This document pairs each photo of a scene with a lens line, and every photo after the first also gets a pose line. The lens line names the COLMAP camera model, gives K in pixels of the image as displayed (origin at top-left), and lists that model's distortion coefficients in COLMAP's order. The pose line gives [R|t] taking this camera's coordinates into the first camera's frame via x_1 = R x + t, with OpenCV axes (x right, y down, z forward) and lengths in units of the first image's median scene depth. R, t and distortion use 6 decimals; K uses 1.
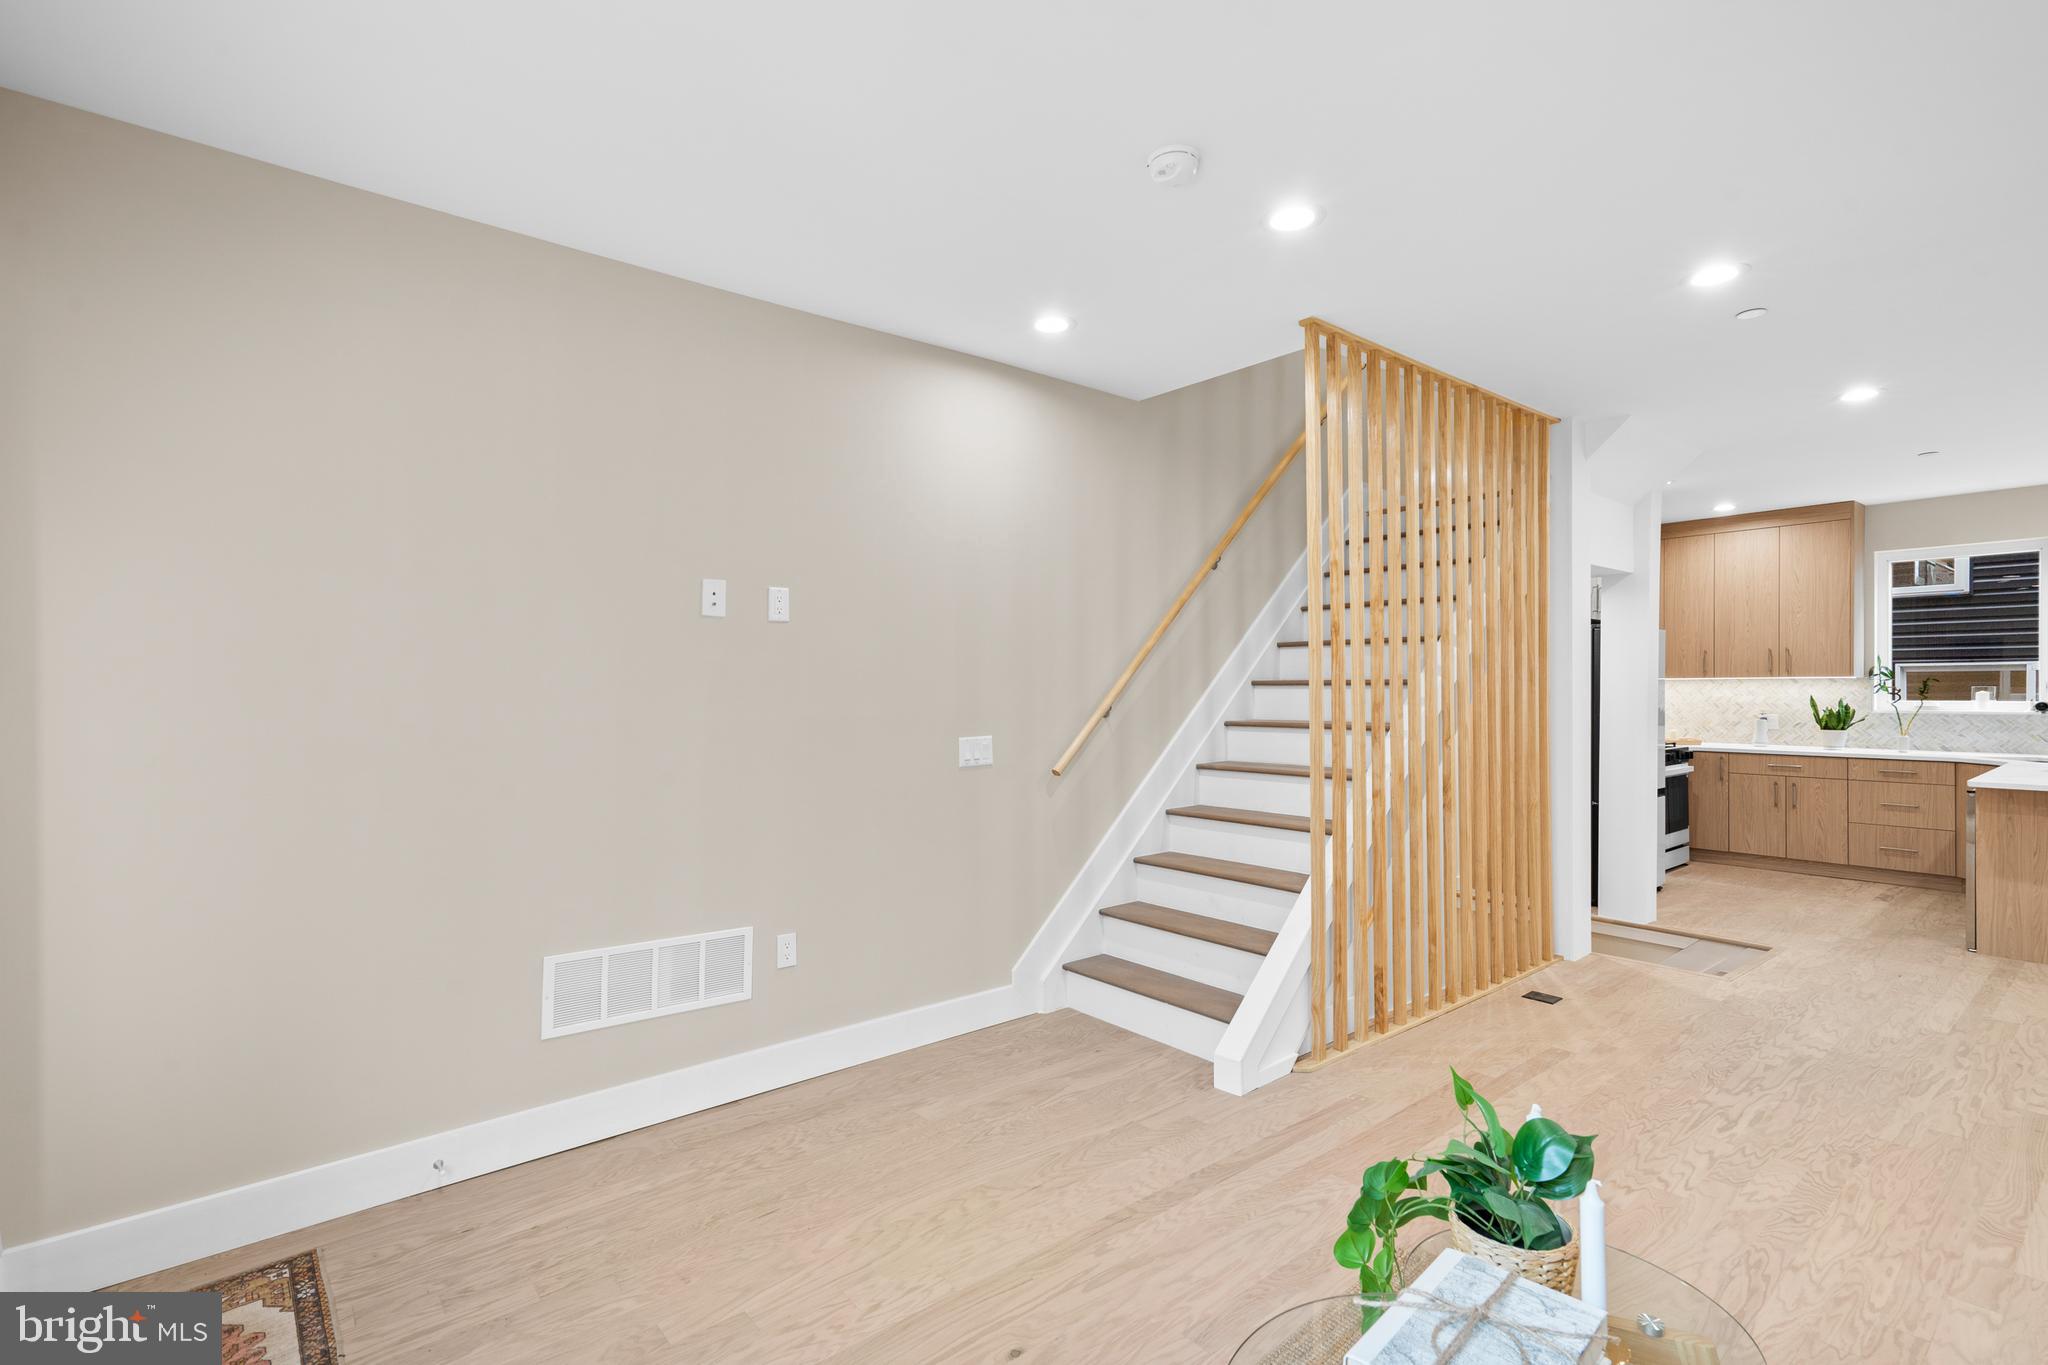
lens RADIAL K [[940.4, 0, 992.6], [0, 940.4, 708.2], [0, 0, 1]] dist [0.002384, -0.000860]
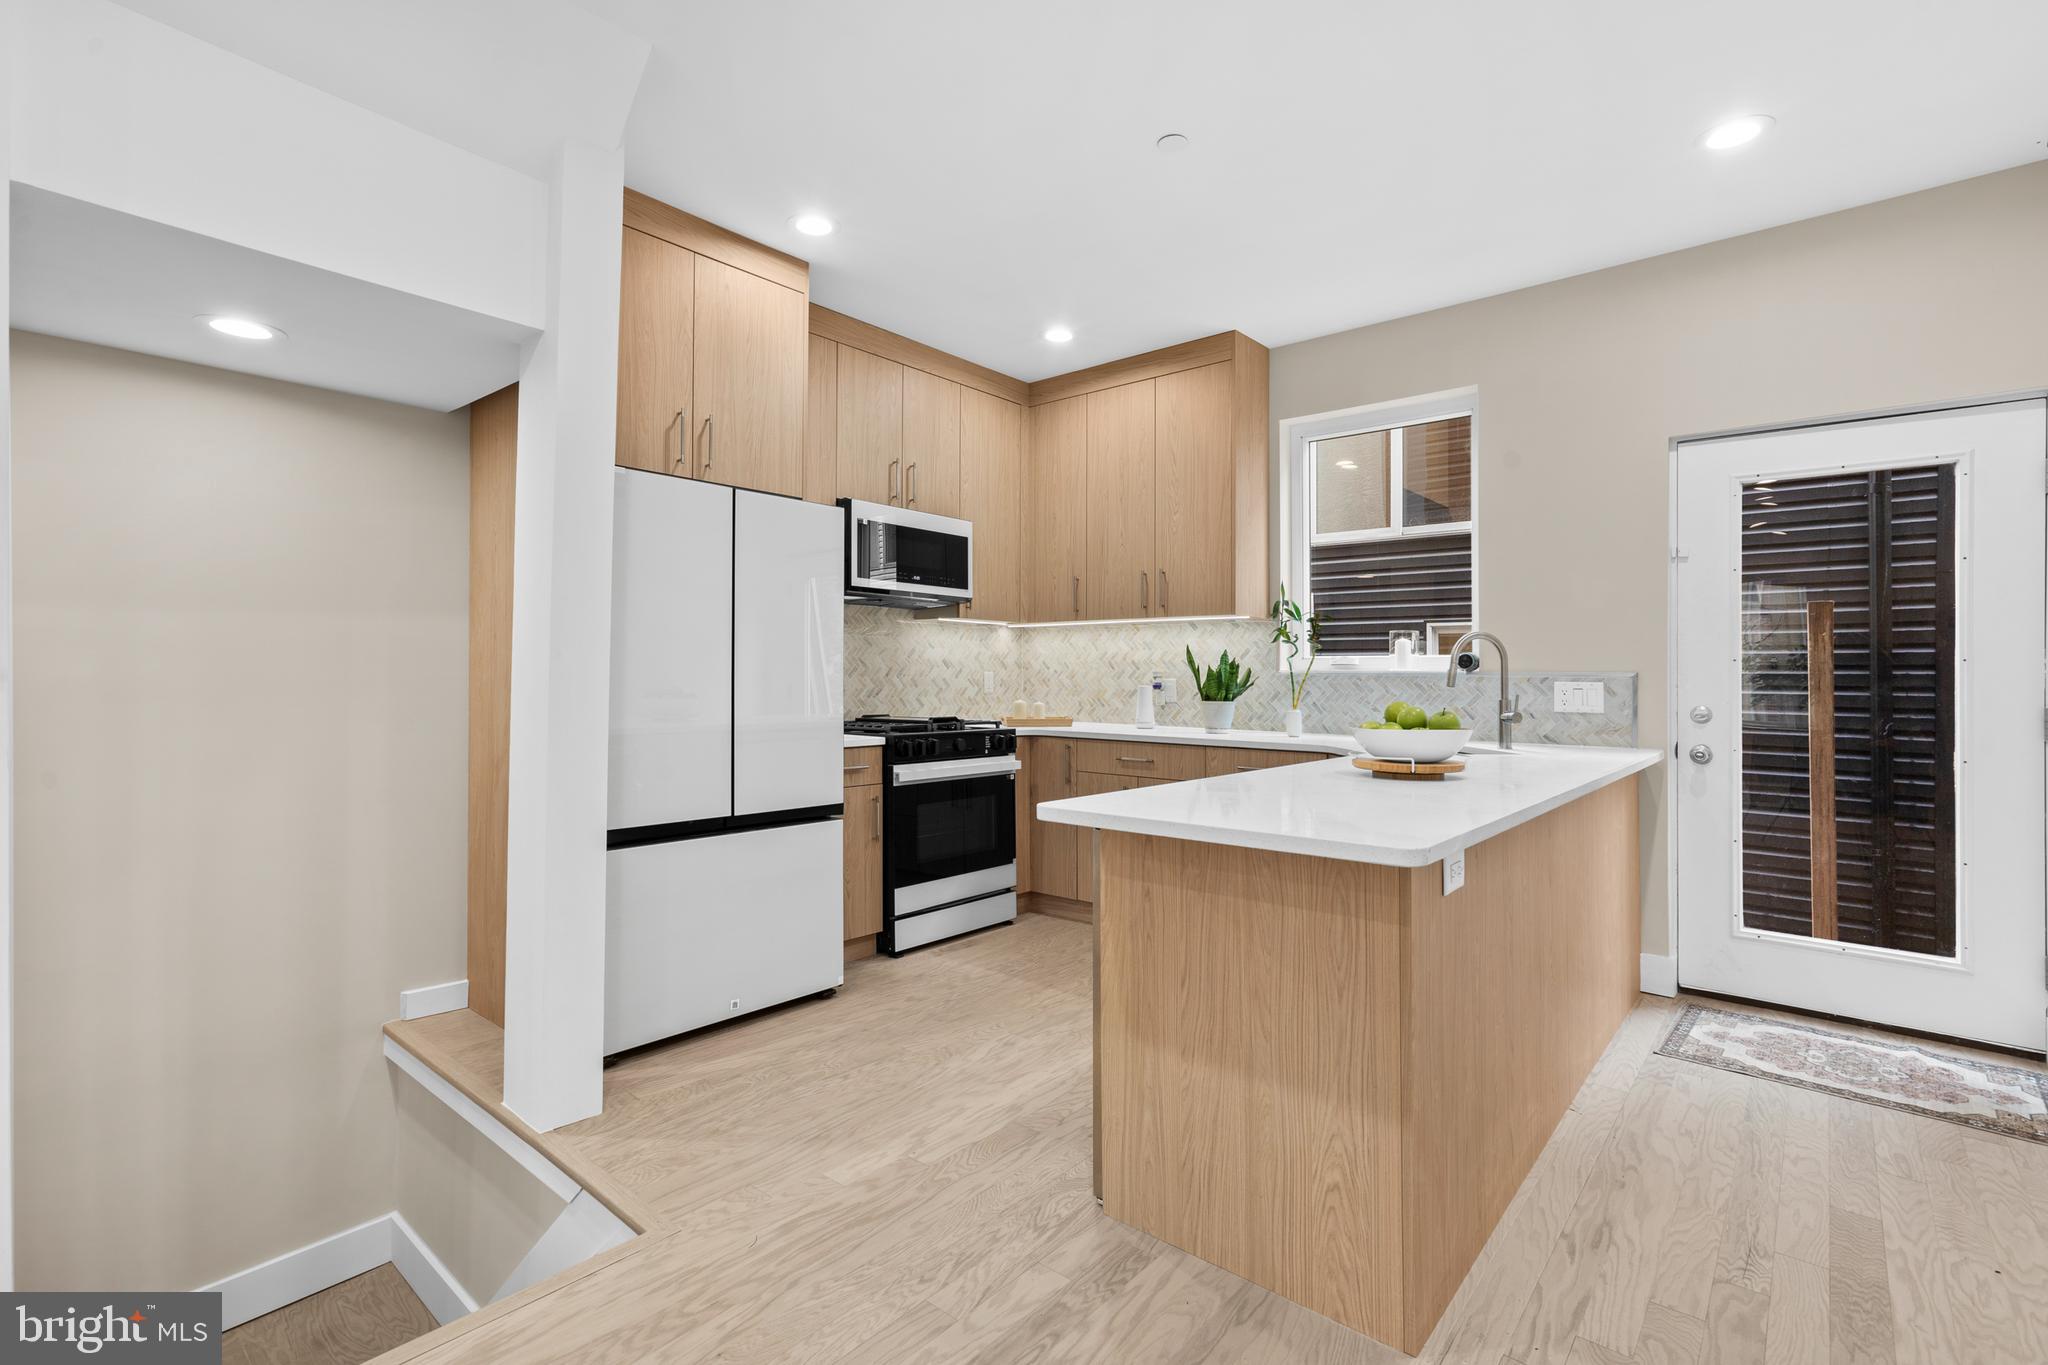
lens RADIAL K [[940.4, 0, 1023.0], [0, 940.4, 685.3], [0, 0, 1]] dist [0.002384, -0.000860]
pose [[0.981427, 0.011051, 0.191516, 0.648056], [-0.008591, 0.999870, -0.013671, 0.022086], [-0.191643, 0.011771, 0.981394, 0.414879]]
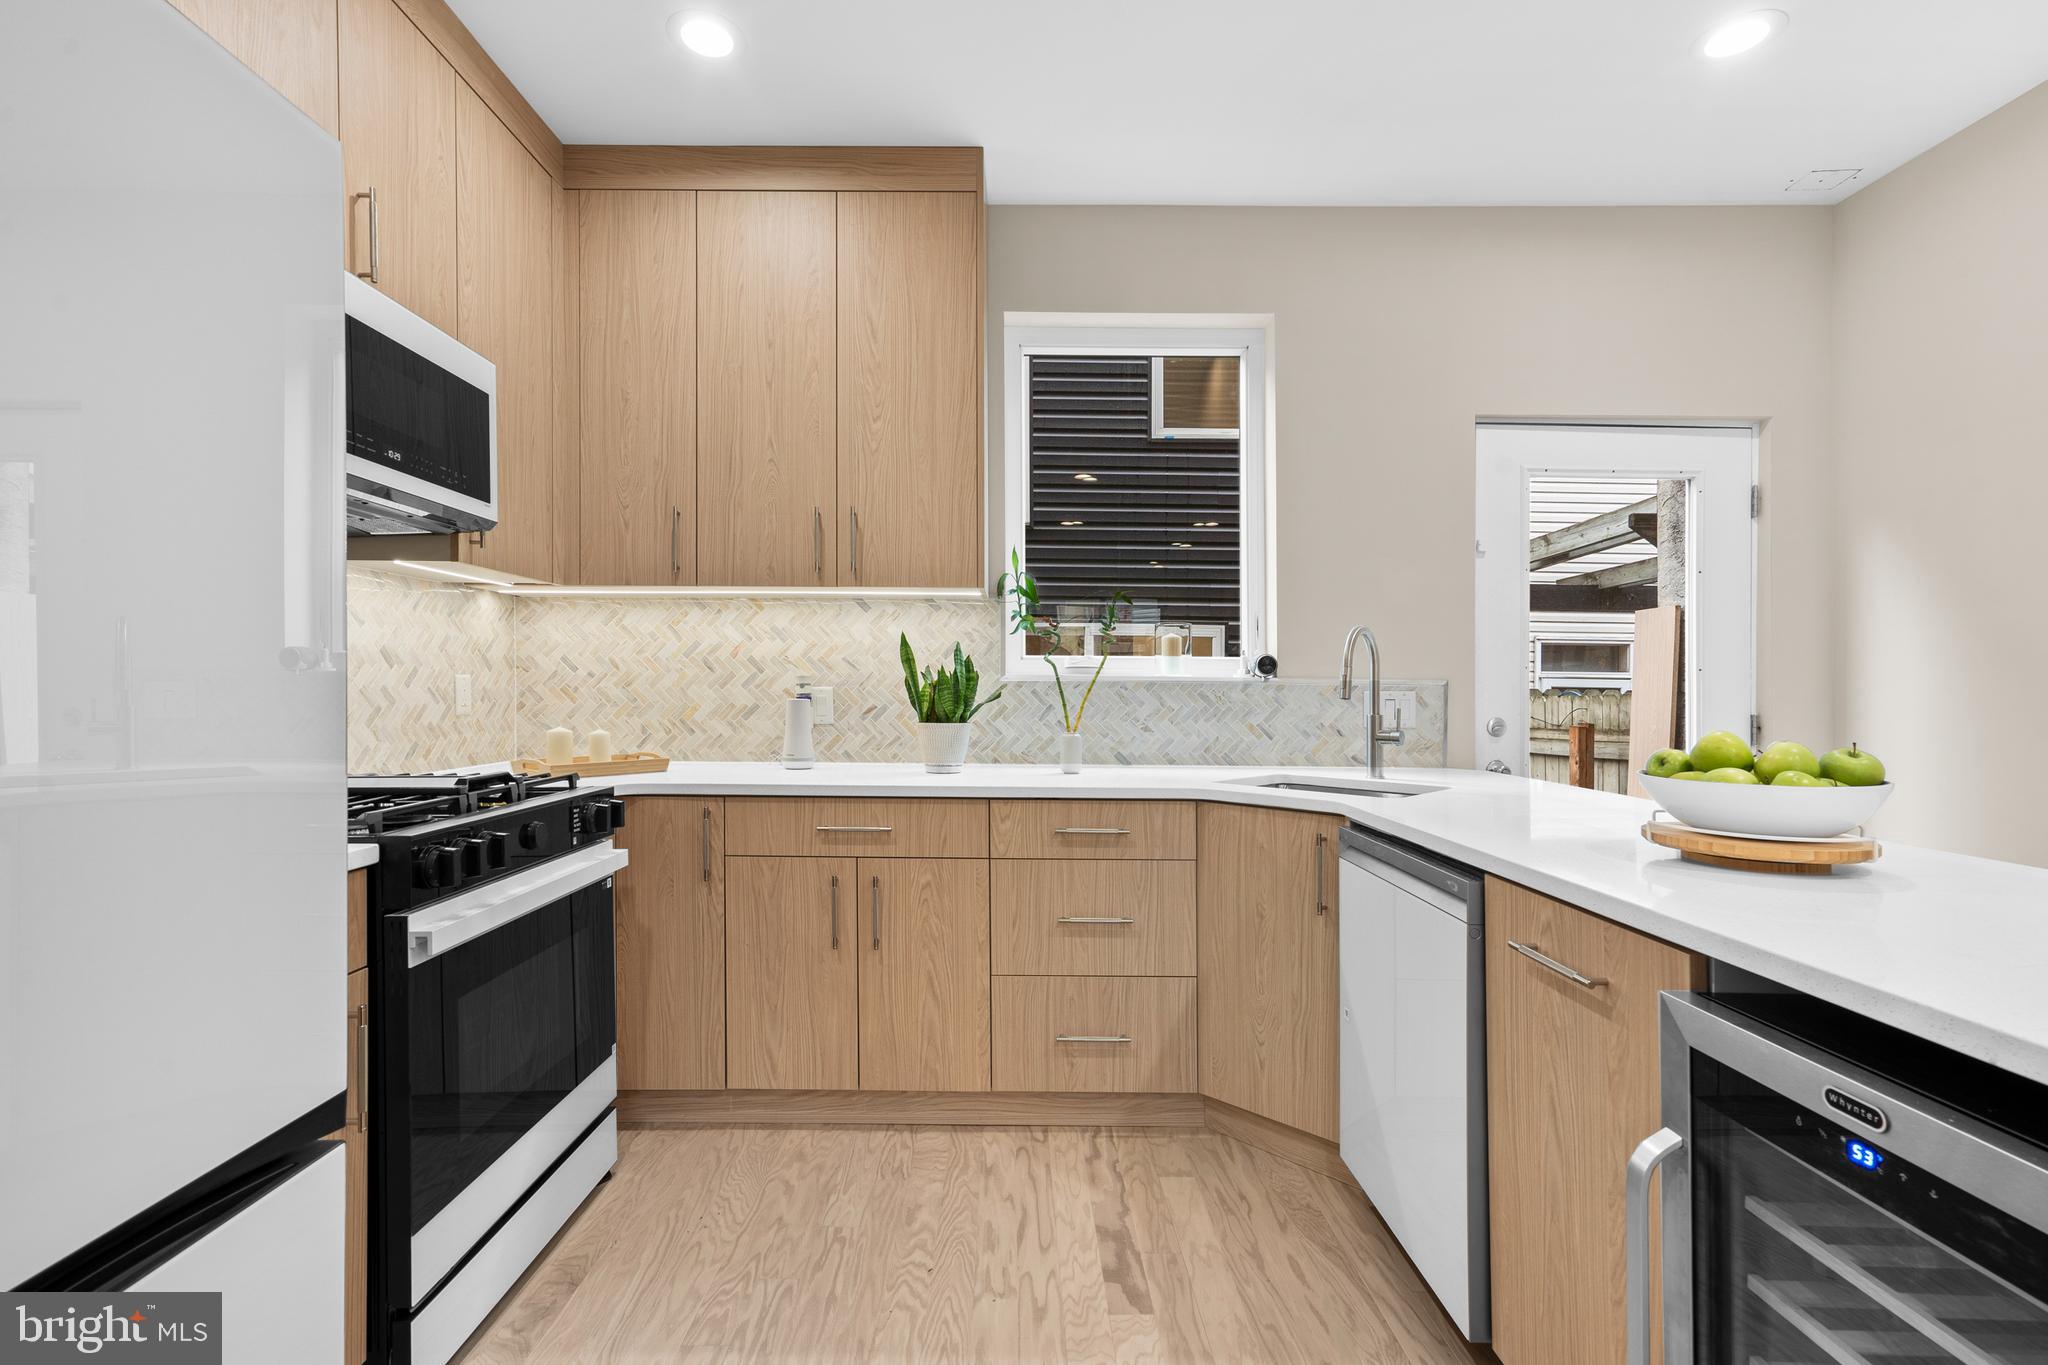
lens RADIAL K [[940.4, 0, 999.2], [0, 940.4, 685.9], [0, 0, 1]] dist [0.002384, -0.000860]
pose [[0.623170, 0.011025, 0.782008, 0.596168], [0.006747, 0.999788, -0.019472, 0.015496], [-0.782057, 0.017411, 0.622964, 0.733301]]
